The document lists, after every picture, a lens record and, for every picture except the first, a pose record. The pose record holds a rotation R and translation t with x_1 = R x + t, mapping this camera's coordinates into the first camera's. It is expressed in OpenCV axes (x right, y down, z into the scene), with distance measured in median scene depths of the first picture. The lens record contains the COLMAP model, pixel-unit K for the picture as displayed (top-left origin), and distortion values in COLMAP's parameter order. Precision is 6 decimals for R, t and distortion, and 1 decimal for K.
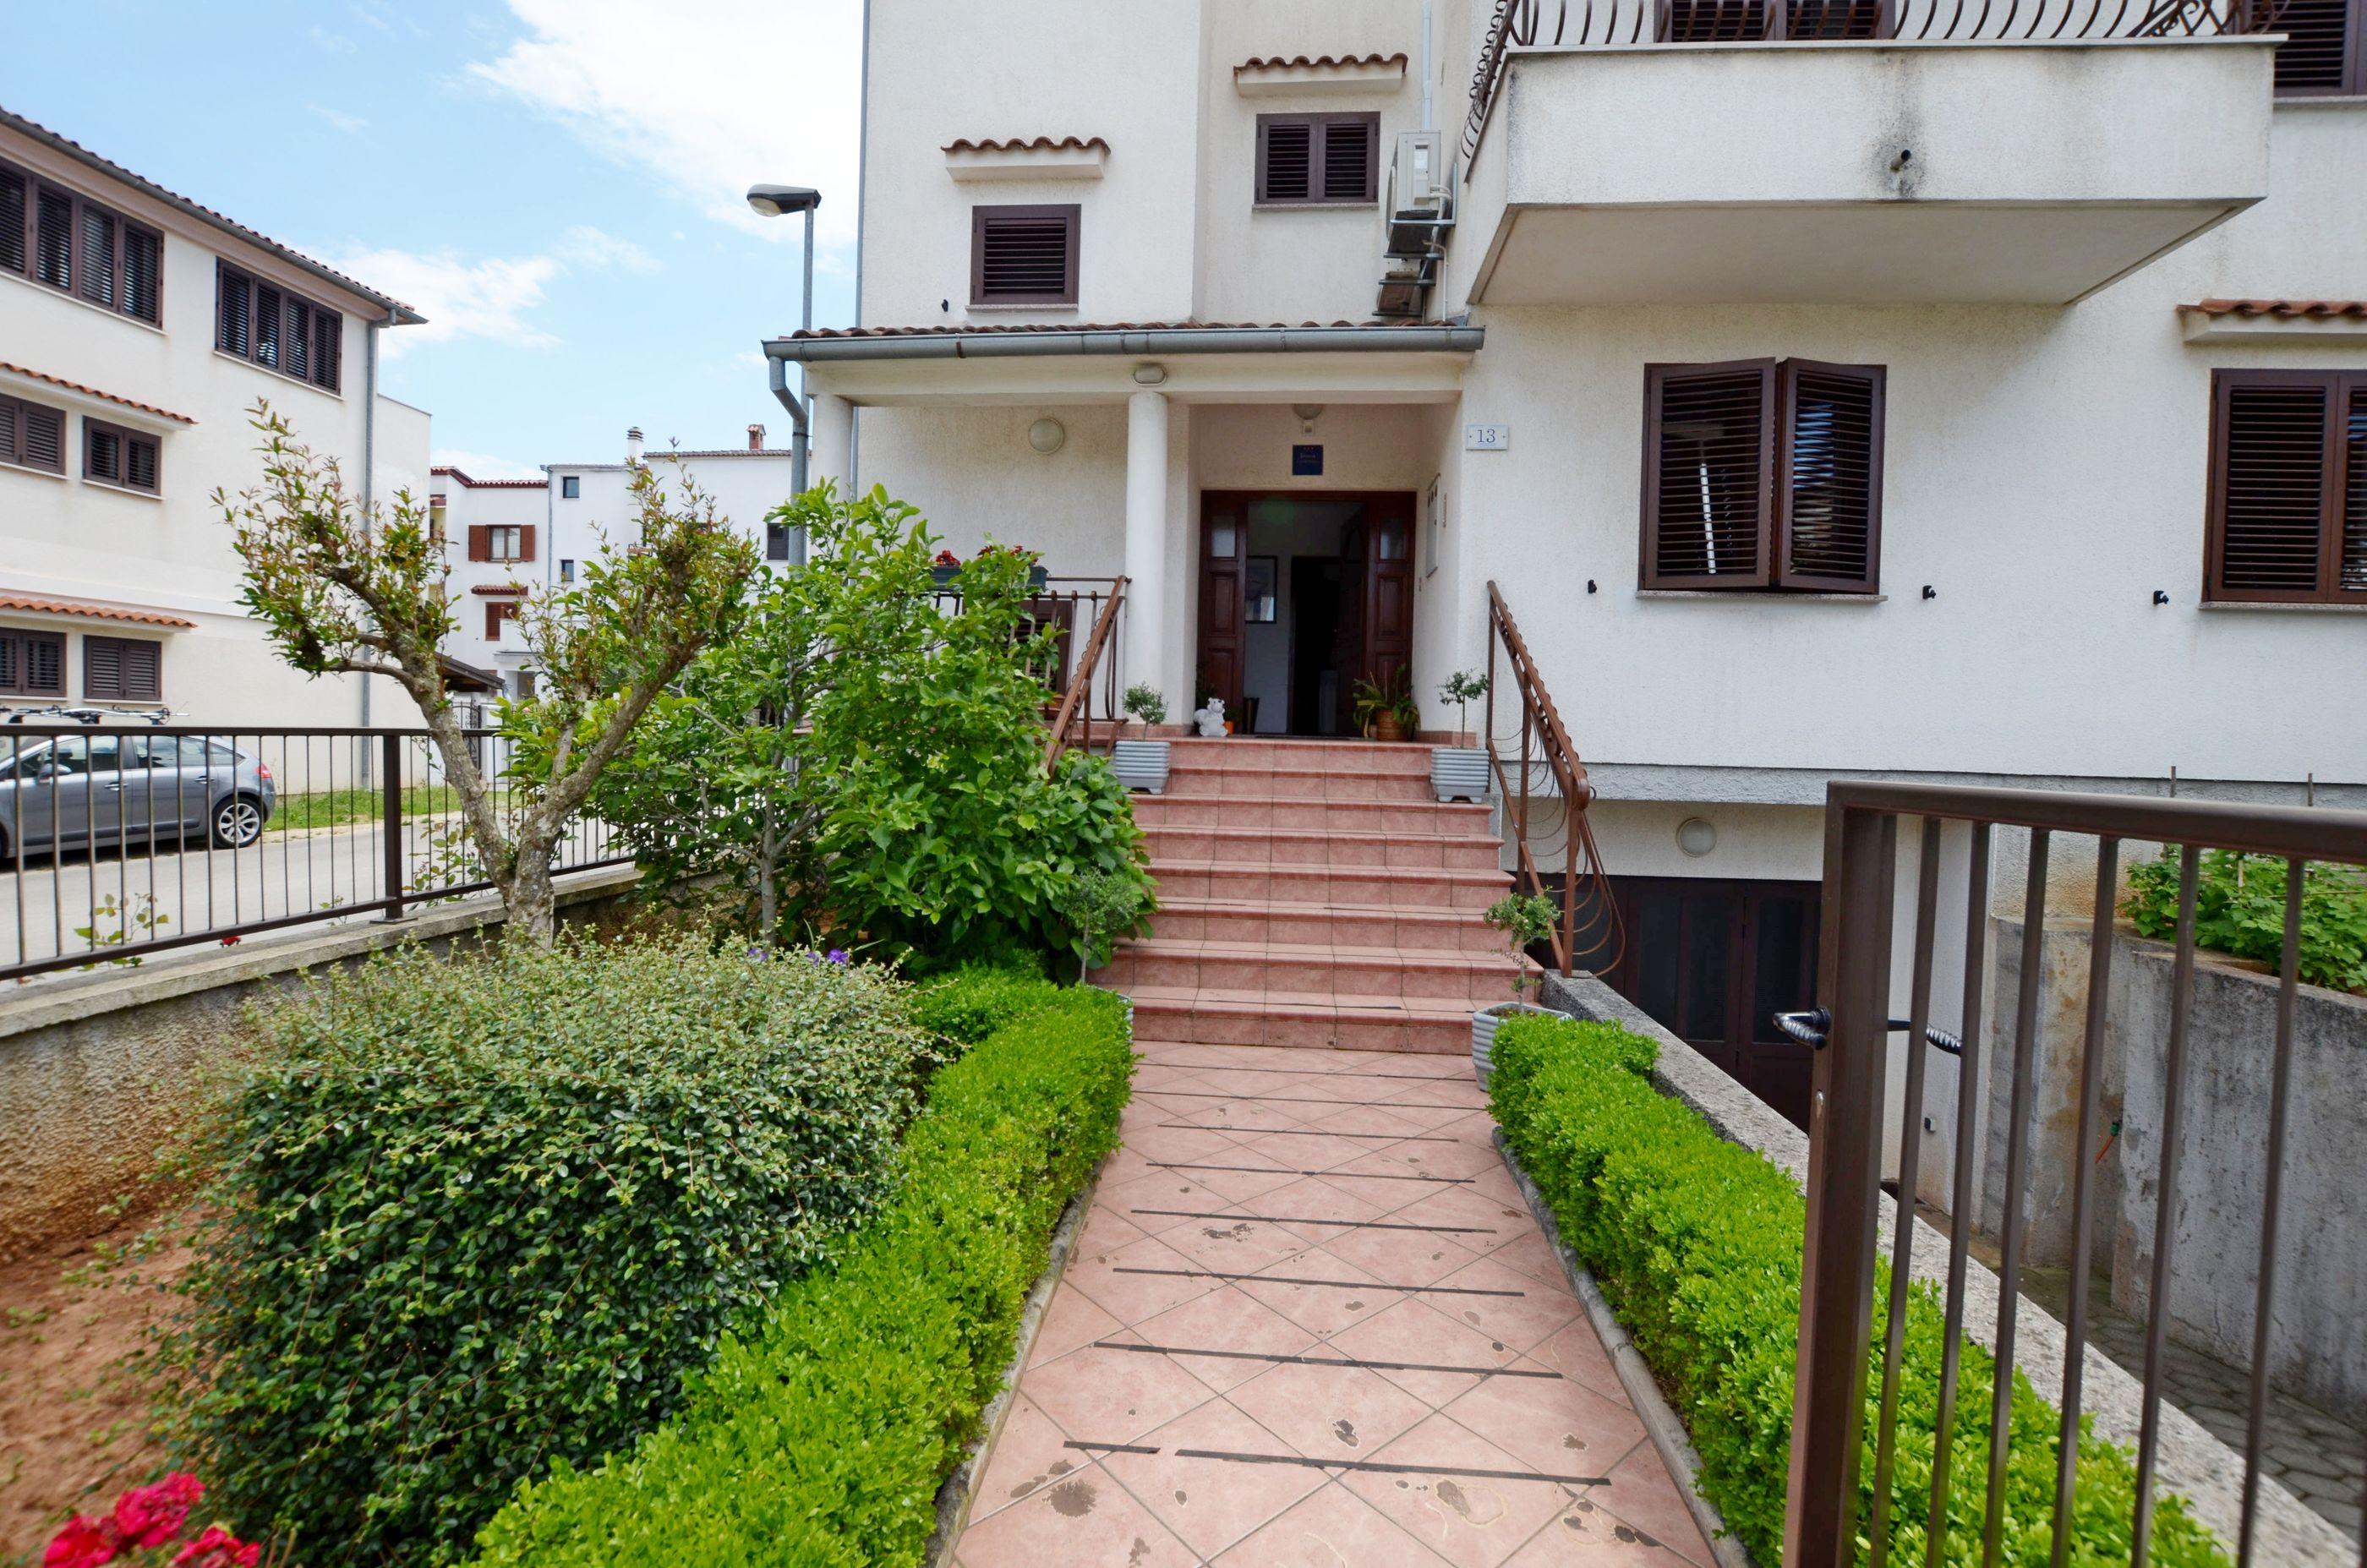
lens RADIAL K [[1035.9, 0, 1188.1], [0, 1035.9, 775.5], [0, 0, 1]] dist [-0.023303, 0.000254]
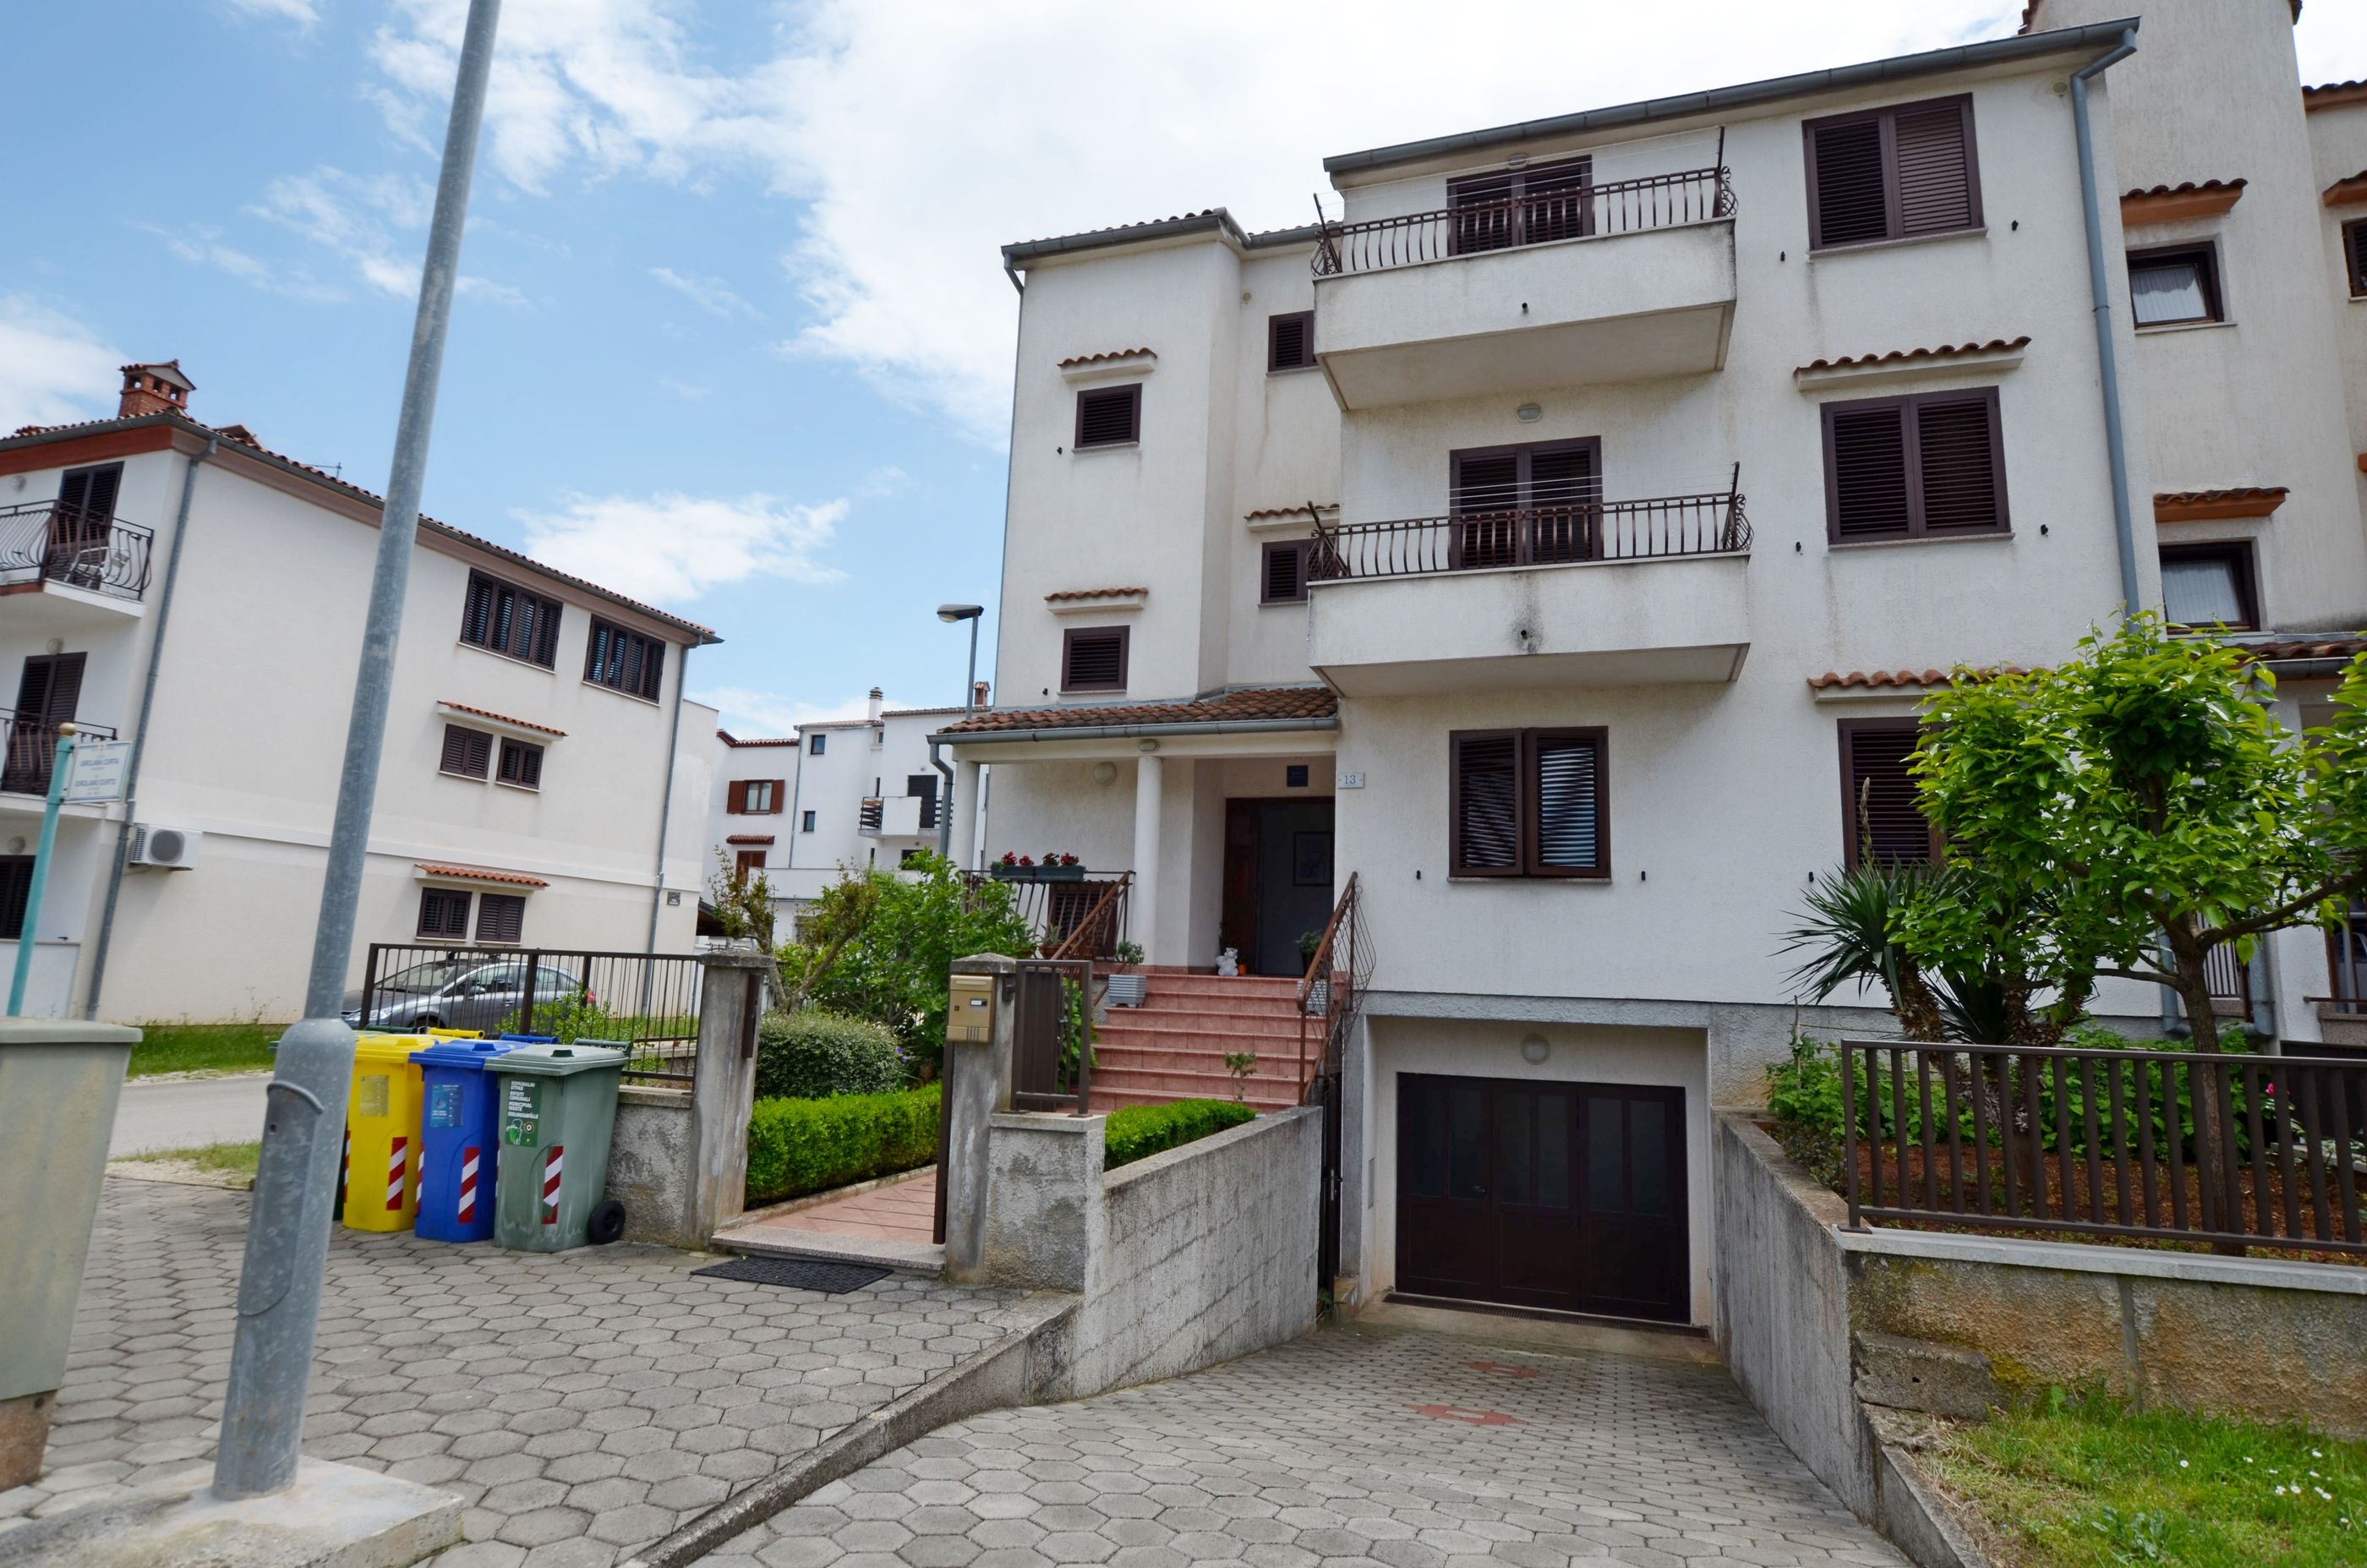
lens RADIAL K [[1238.9, 0, 1183.5], [0, 1238.9, 784.0], [0, 0, 1]] dist [-0.036893, 0.000149]
pose [[0.970942, -0.027642, -0.237714, 0.370412], [-0.020842, 0.979766, -0.199060, 0.042000], [0.238407, 0.198230, 0.950719, -0.635547]]
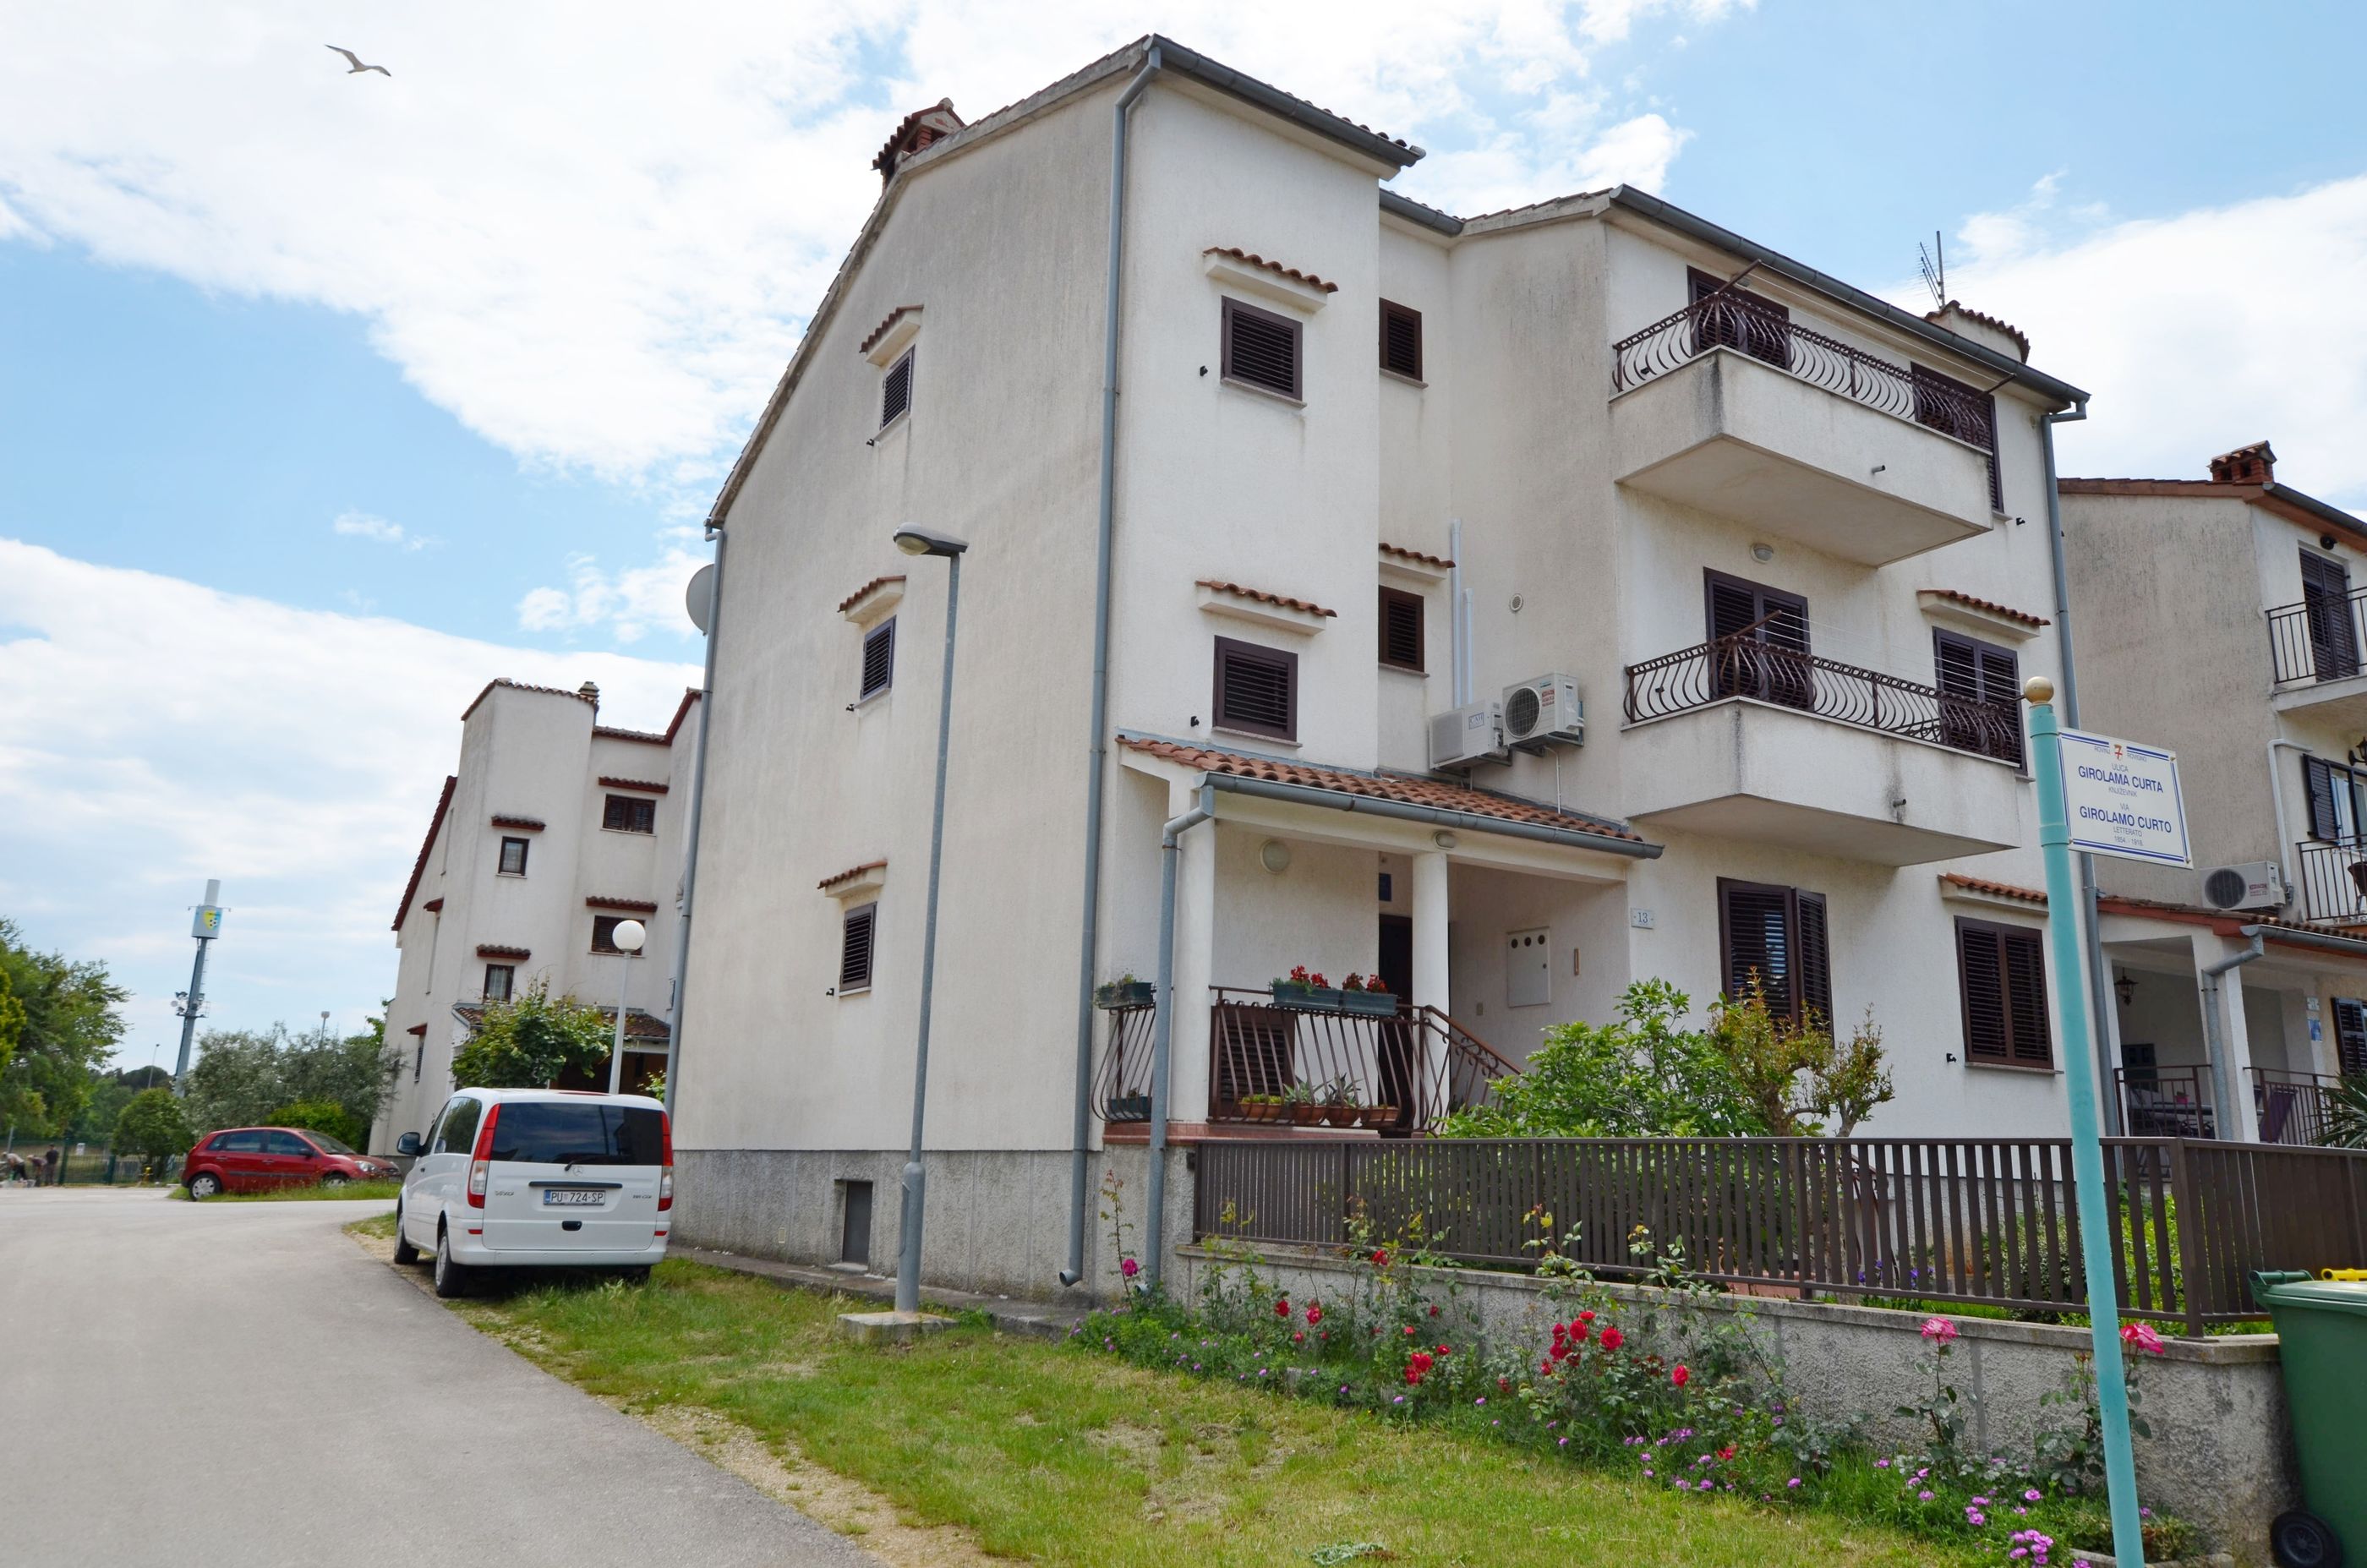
lens RADIAL K [[1688.7, 0, 1183.5], [0, 1688.7, 784.0], [0, 0, 1]] dist [-0.040930, -0.000190]
pose [[0.804119, 0.131707, 0.579695, -1.113751], [0.013587, 0.970821, -0.239418, 0.011798], [-0.594313, 0.200397, 0.778867, -0.283993]]
